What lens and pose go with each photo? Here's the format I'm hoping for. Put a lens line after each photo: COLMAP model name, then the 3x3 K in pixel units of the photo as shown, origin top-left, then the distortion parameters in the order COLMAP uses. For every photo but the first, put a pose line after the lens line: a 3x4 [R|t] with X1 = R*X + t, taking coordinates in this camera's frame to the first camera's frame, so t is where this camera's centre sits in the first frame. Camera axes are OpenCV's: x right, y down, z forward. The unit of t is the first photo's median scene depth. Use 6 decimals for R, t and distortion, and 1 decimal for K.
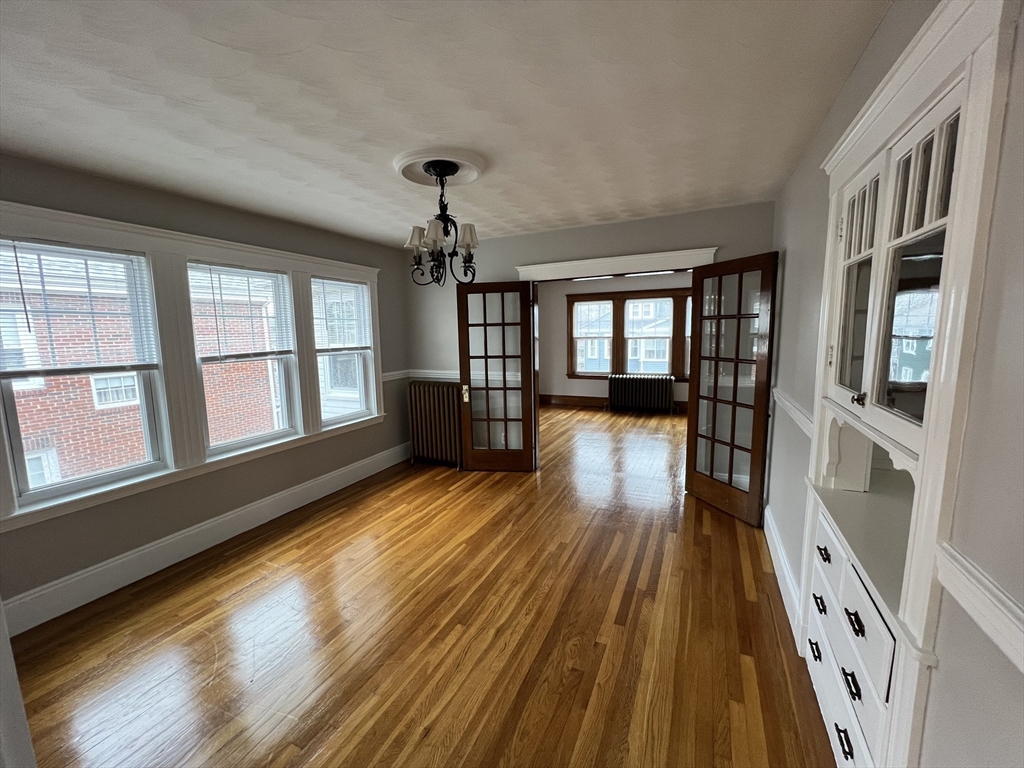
lens RADIAL K [[409.1, 0, 512.0], [0, 409.1, 384.0], [0, 0, 1]] dist [-0.000596, -0.000151]
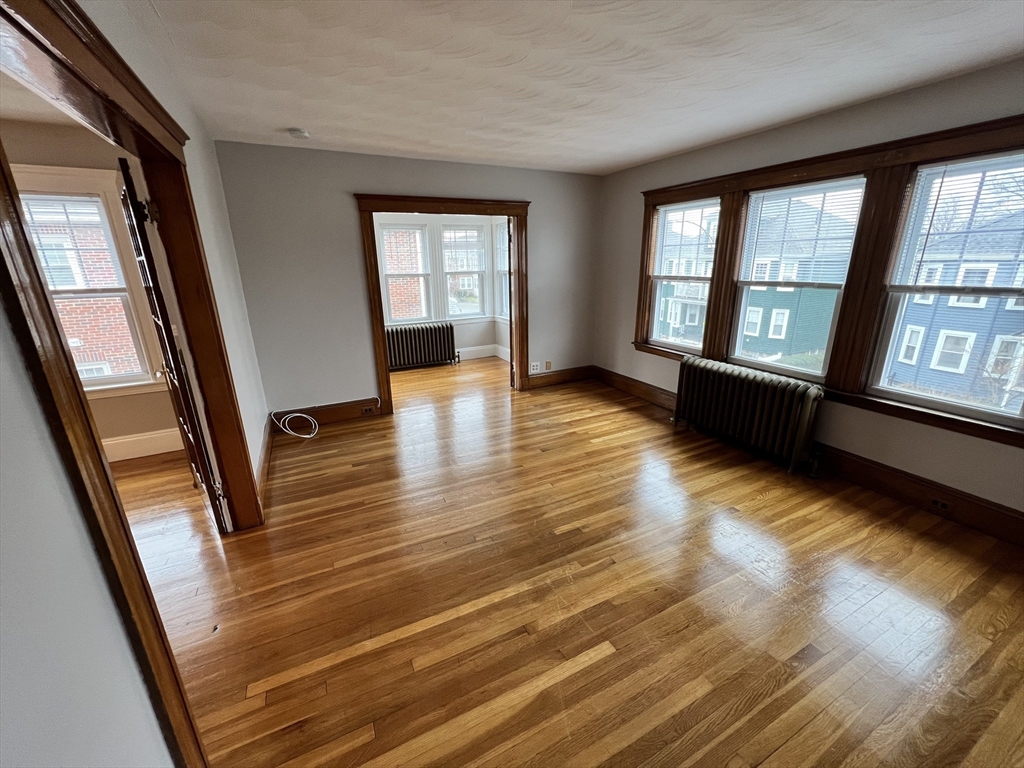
lens RADIAL K [[409.1, 0, 512.0], [0, 409.1, 384.0], [0, 0, 1]] dist [-0.000596, -0.000151]
pose [[0.787146, 0.187058, -0.587716, 0.365817], [-0.080843, 0.975970, 0.202355, -0.072245], [0.611445, -0.111770, 0.783353, 0.468185]]
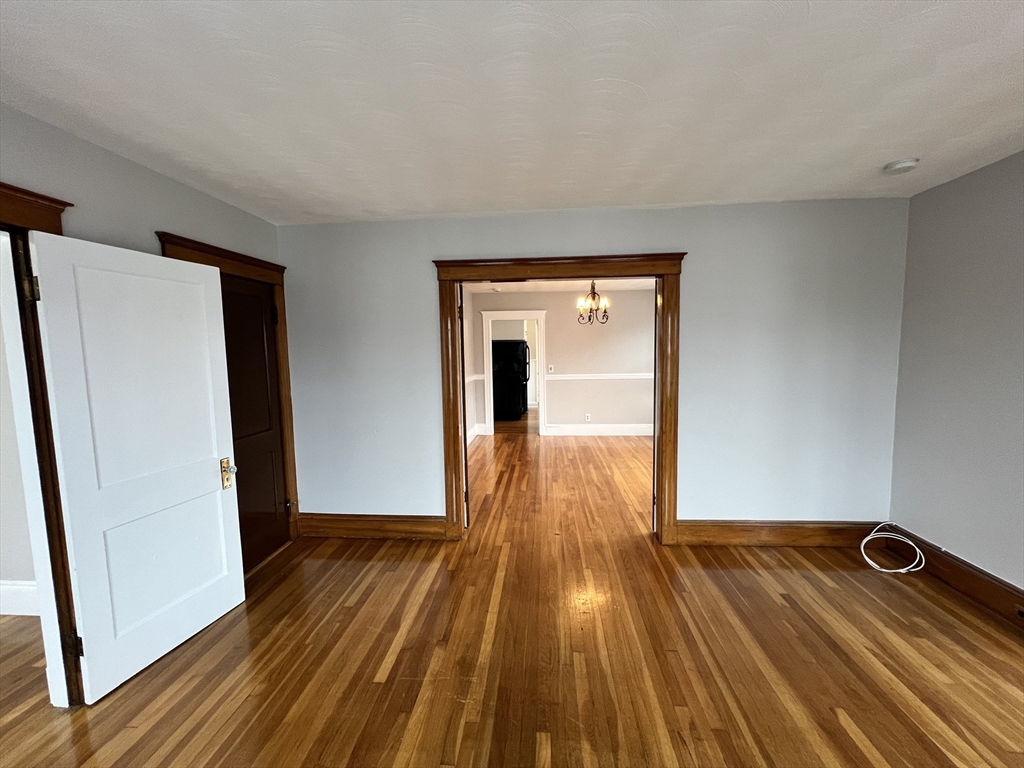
lens RADIAL K [[409.1, 0, 512.0], [0, 409.1, 384.0], [0, 0, 1]] dist [-0.000596, -0.000151]
pose [[-0.935350, 0.067732, -0.347180, 0.303355], [-0.008052, 0.977165, 0.212331, -0.117651], [0.353633, 0.201399, -0.913445, 0.870040]]
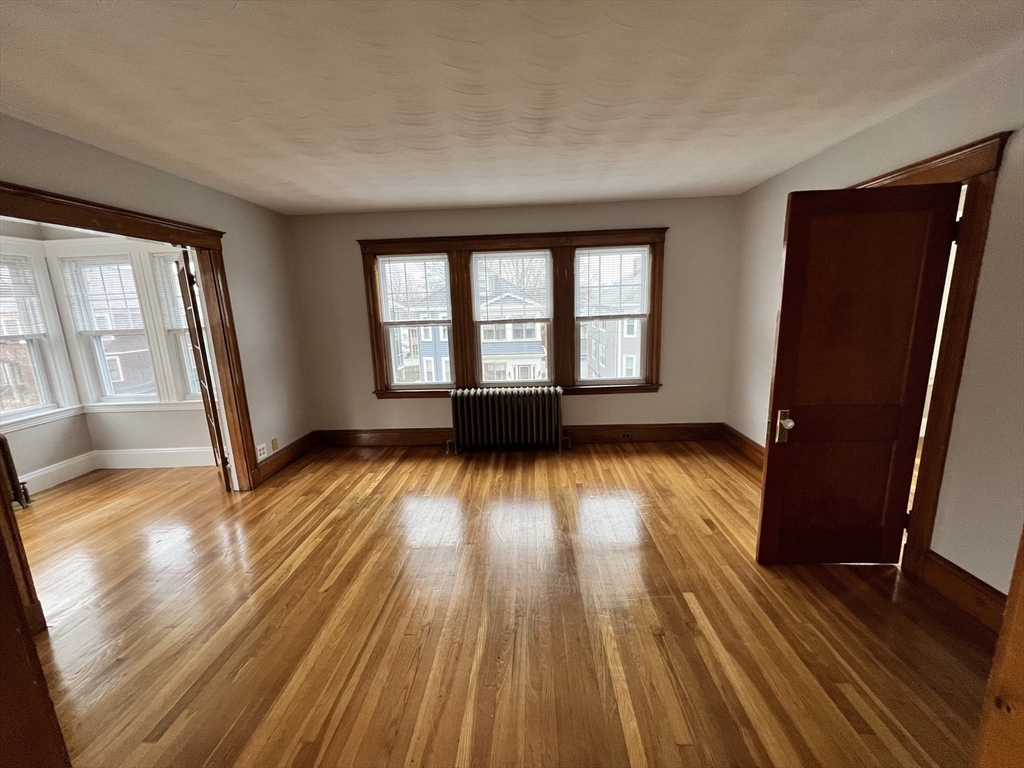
lens RADIAL K [[409.1, 0, 512.0], [0, 409.1, 384.0], [0, 0, 1]] dist [-0.000596, -0.000151]
pose [[0.922585, -0.082947, 0.376771, 0.104051], [0.063643, 0.995955, 0.063422, -0.059502], [-0.380508, -0.034533, 0.924133, 0.453087]]
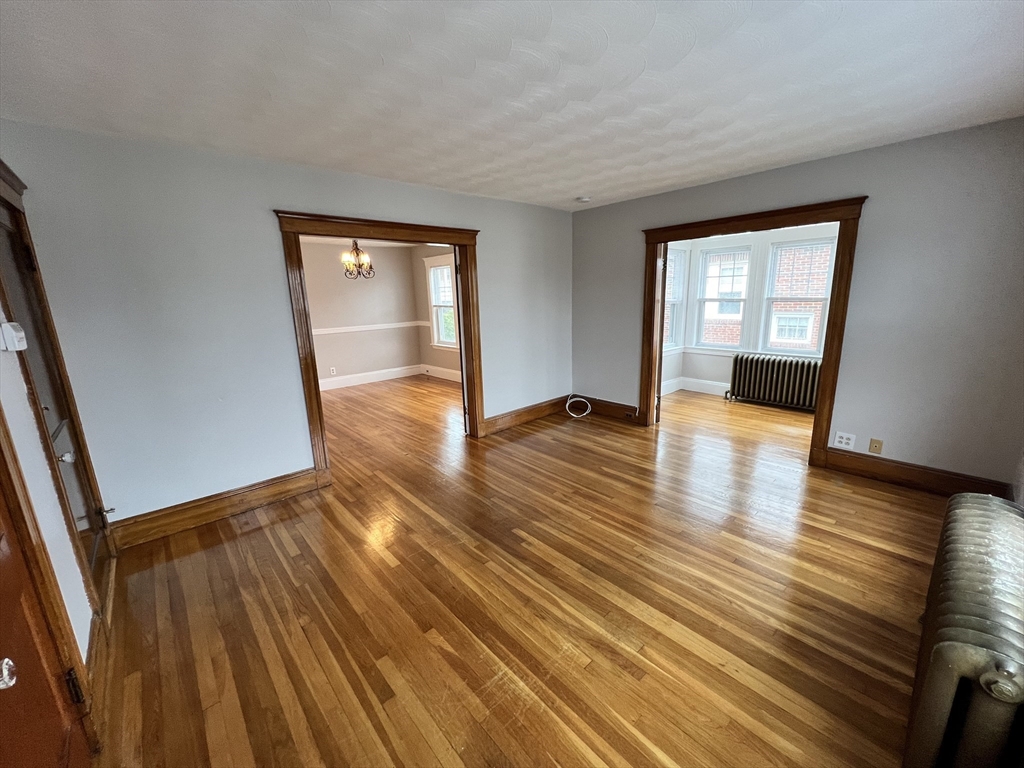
lens RADIAL K [[409.1, 0, 512.0], [0, 409.1, 384.0], [0, 0, 1]] dist [-0.000596, -0.000151]
pose [[-0.388037, 0.229759, -0.892546, 0.515157], [-0.080510, 0.956276, 0.281167, -0.119186], [0.918121, 0.180962, -0.352573, 0.821760]]
